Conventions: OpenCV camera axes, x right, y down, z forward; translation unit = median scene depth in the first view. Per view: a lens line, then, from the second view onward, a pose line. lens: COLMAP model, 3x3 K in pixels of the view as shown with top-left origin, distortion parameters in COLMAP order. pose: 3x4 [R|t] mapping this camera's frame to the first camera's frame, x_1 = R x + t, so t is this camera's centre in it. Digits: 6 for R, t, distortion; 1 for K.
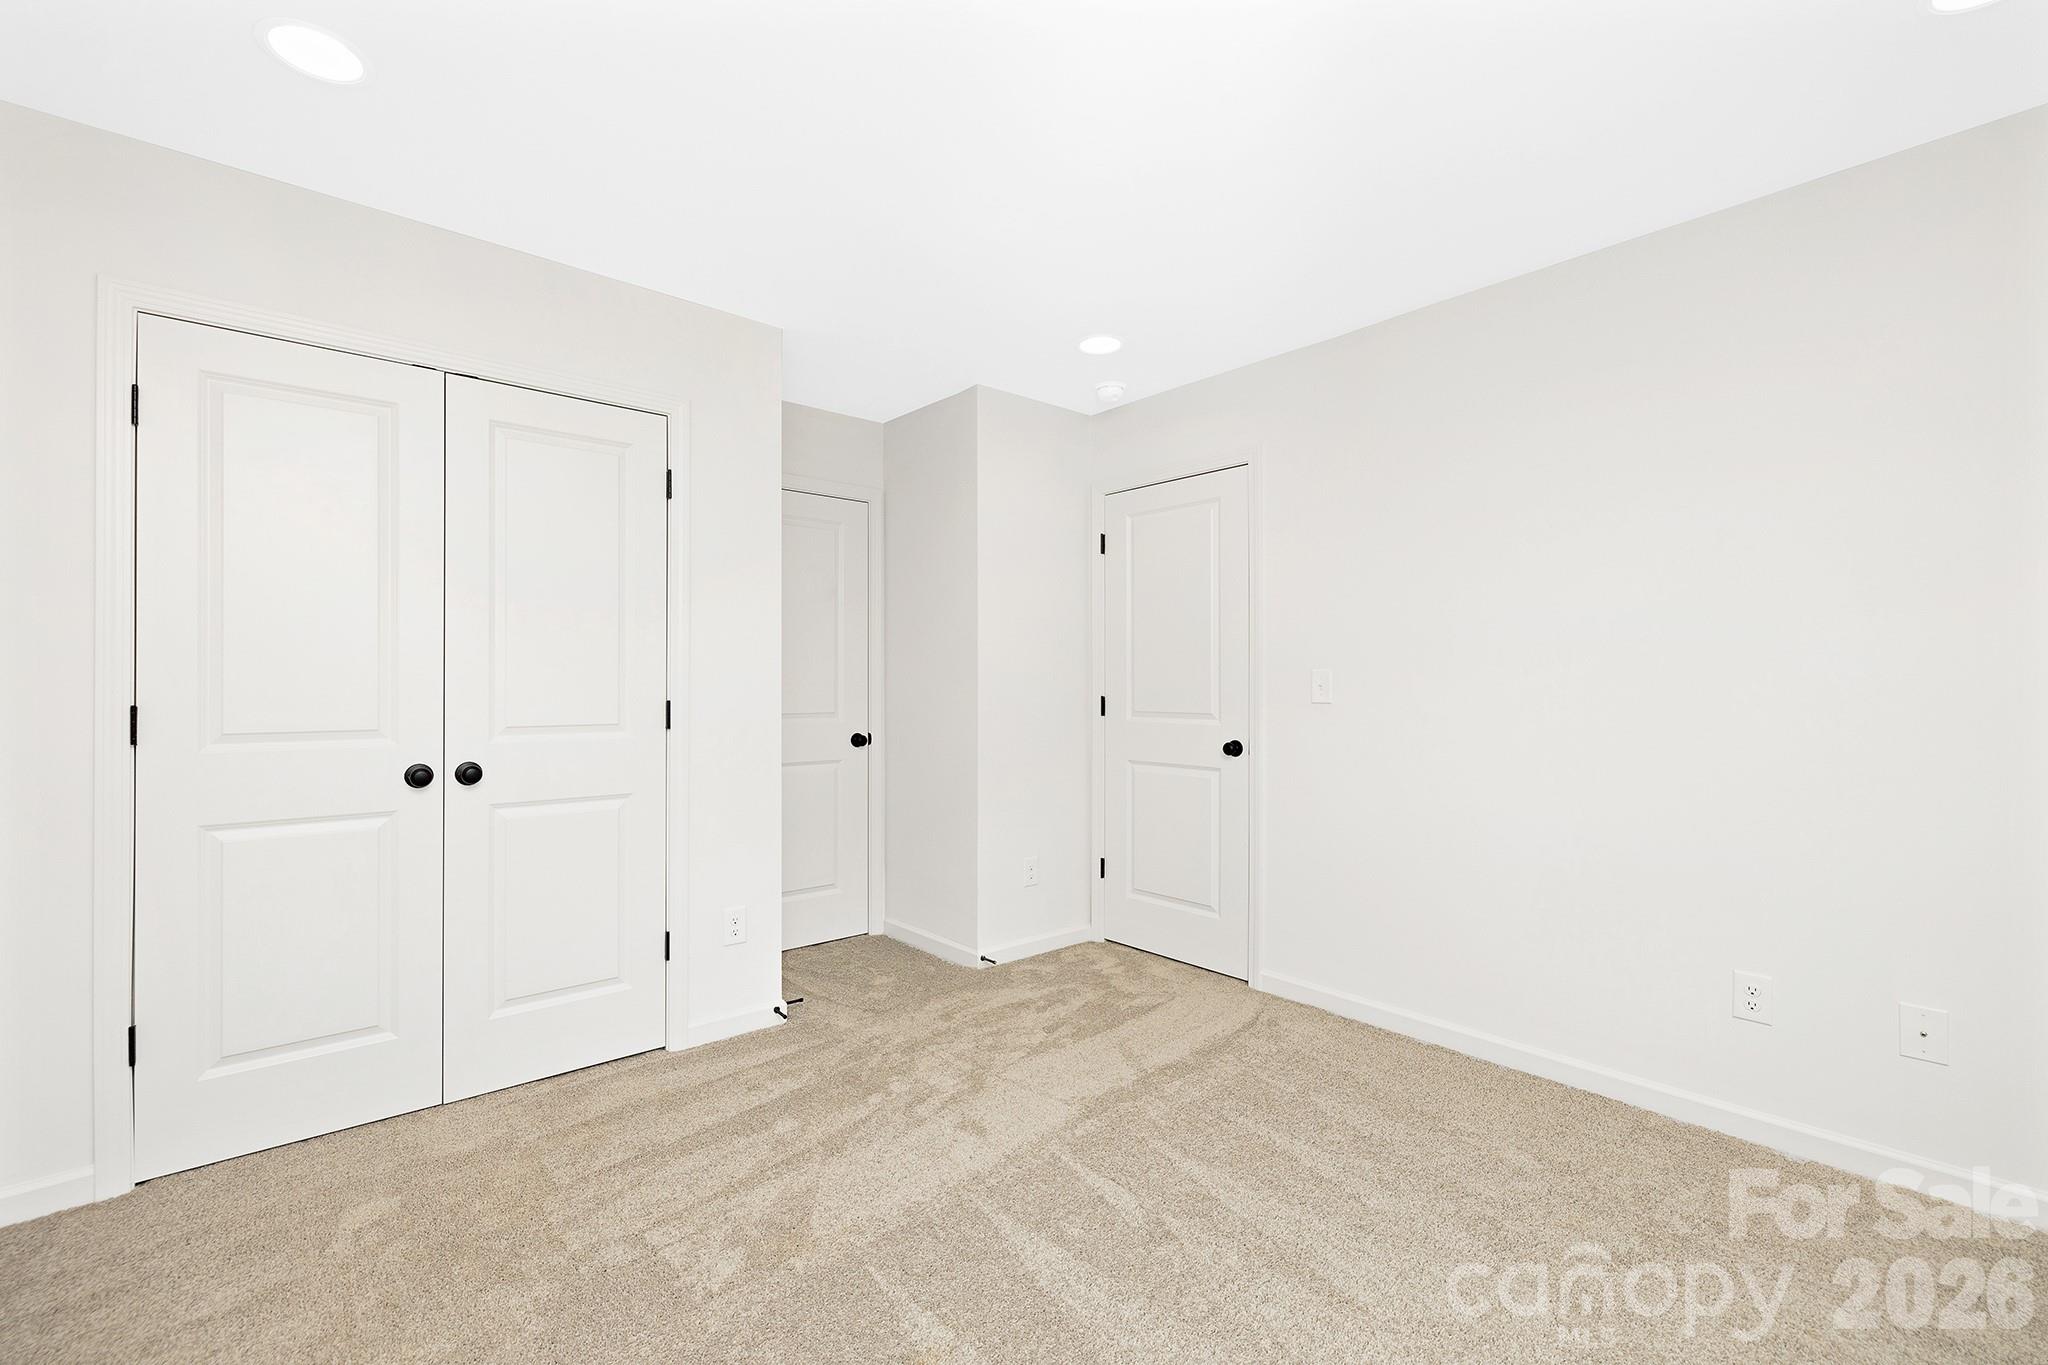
lens RADIAL K [[879.8, 0, 1025.7], [0, 879.8, 693.6], [0, 0, 1]] dist [0.013325, -0.000849]
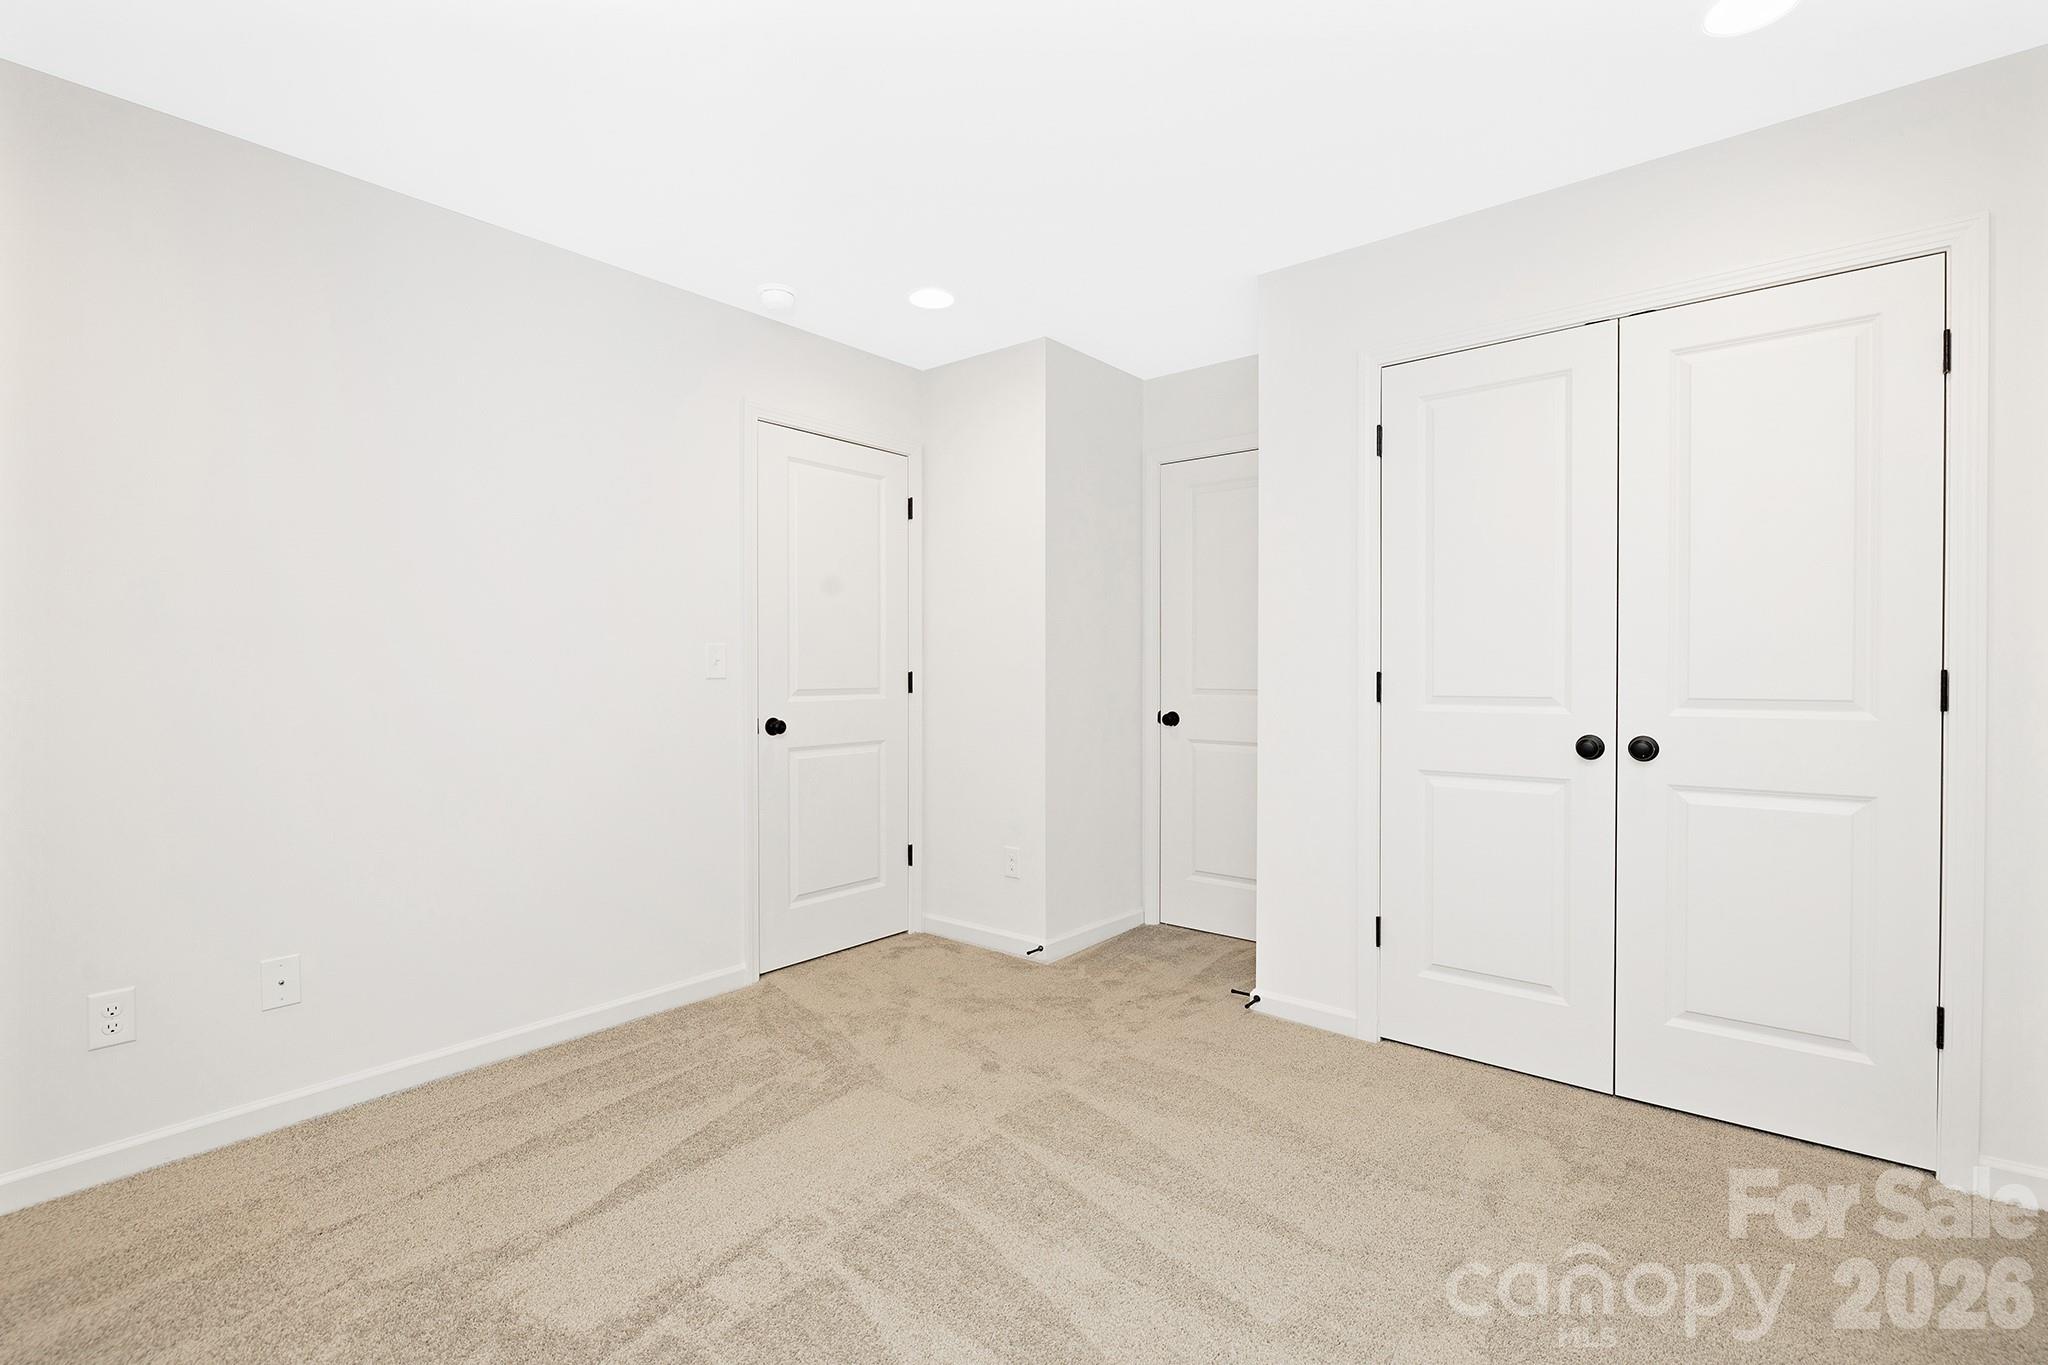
lens RADIAL K [[972.1, 0, 1022.1], [0, 972.1, 670.9], [0, 0, 1]] dist [-0.018462, 0.000516]
pose [[0.160310, 0.006906, -0.987042, 0.243002], [0.005686, 0.999952, 0.007920, -0.001469], [0.987050, -0.006882, 0.160264, 0.204112]]
